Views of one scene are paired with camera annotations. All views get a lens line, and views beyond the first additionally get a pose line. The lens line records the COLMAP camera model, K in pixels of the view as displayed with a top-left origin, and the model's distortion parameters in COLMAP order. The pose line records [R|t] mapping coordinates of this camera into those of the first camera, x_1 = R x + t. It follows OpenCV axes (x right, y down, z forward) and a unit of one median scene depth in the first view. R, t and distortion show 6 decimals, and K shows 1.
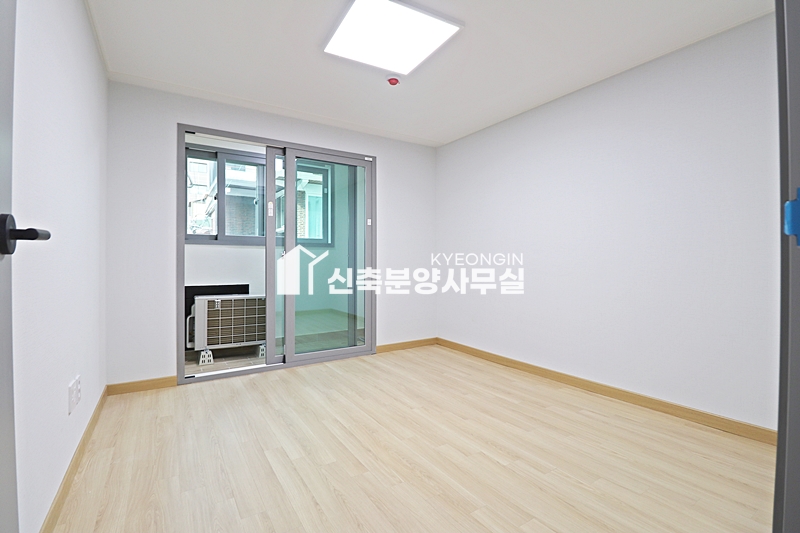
lens RADIAL K [[366.4, 0, 393.5], [0, 366.4, 264.1], [0, 0, 1]] dist [-0.016403, -0.006439]
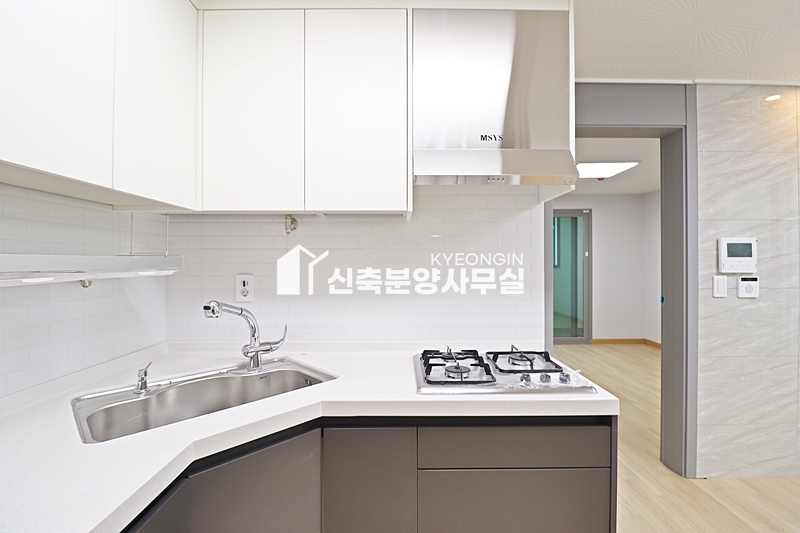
lens RADIAL K [[366.4, 0, 401.8], [0, 366.4, 264.8], [0, 0, 1]] dist [-0.016403, -0.006439]
pose [[0.853957, -0.004978, -0.520320, 0.061385], [0.003753, 0.999987, -0.003407, -0.071848], [0.520330, 0.000956, 0.853965, -0.638716]]
